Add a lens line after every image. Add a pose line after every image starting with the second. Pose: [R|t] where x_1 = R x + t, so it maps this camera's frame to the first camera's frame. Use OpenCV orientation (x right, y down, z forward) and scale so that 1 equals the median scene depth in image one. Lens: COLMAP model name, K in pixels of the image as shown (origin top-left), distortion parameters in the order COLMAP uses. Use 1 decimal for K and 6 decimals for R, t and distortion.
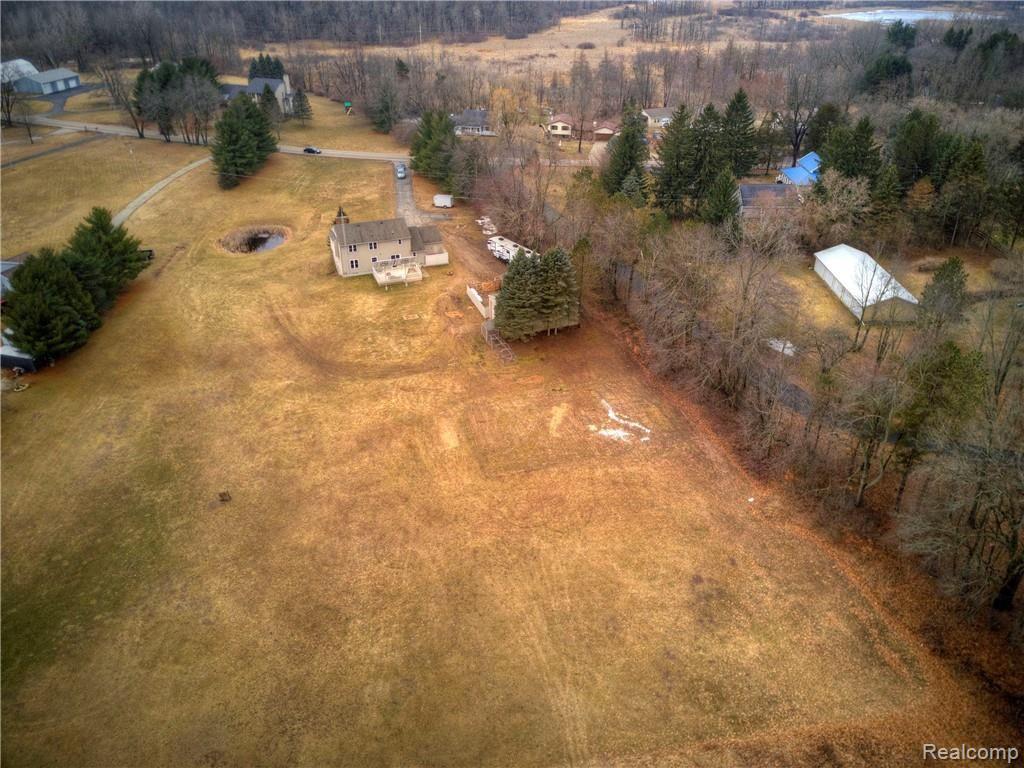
lens RADIAL K [[775.0, 0, 512.0], [0, 775.0, 384.0], [0, 0, 1]] dist [0.013564, -0.008312]
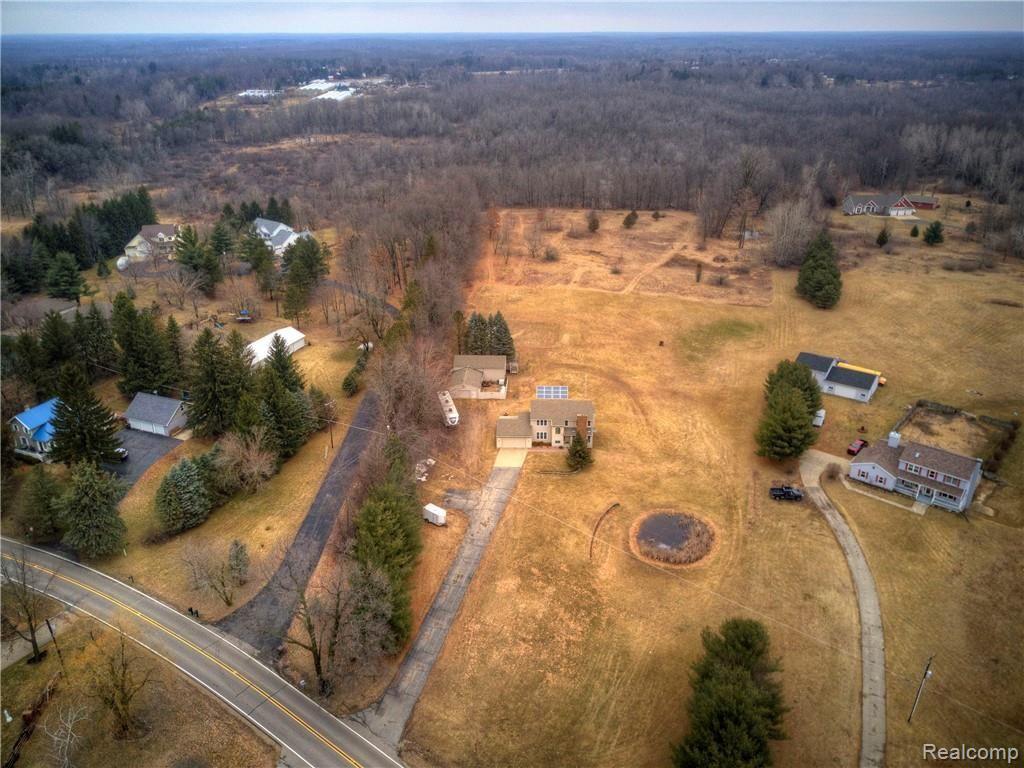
lens RADIAL K [[775.0, 0, 512.0], [0, 775.0, 384.0], [0, 0, 1]] dist [0.013564, -0.008312]
pose [[-0.923670, -0.158436, 0.348900, -0.666265], [0.194031, 0.591778, 0.782401, -1.476249], [-0.330432, 0.790378, -0.515866, 2.073805]]
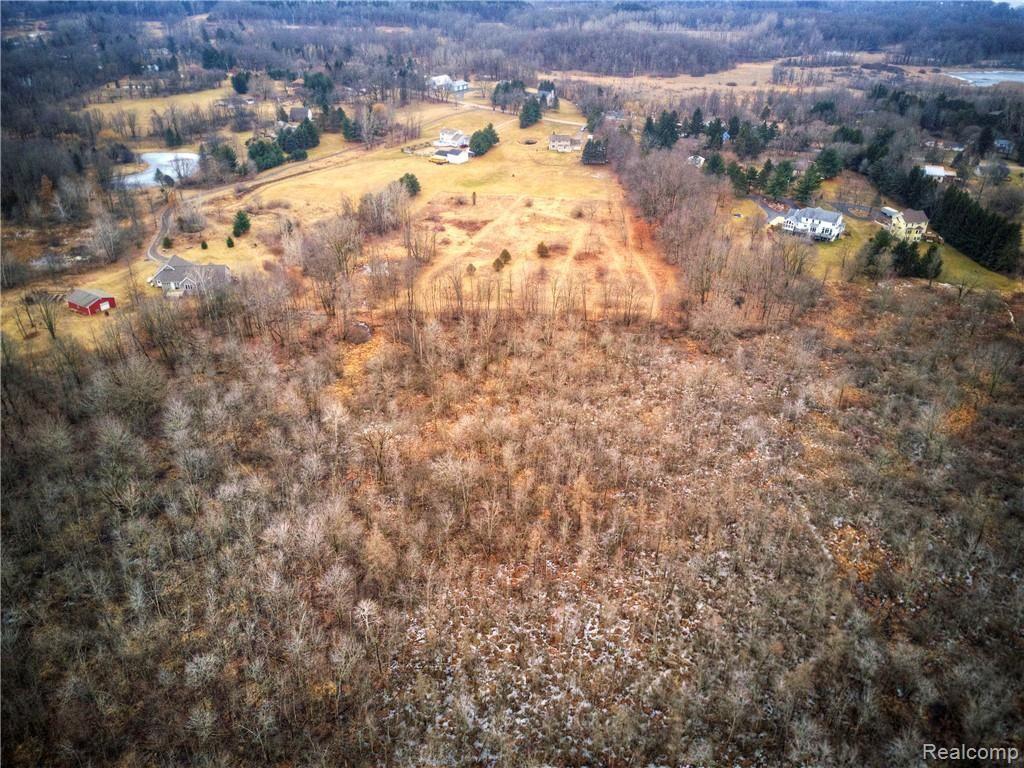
lens RADIAL K [[775.0, 0, 512.0], [0, 775.0, 384.0], [0, 0, 1]] dist [0.013564, -0.008312]
pose [[0.938071, 0.181958, -0.294813, 1.098681], [-0.186654, 0.982348, 0.012387, 1.153866], [0.291863, 0.043408, 0.955475, -3.051139]]
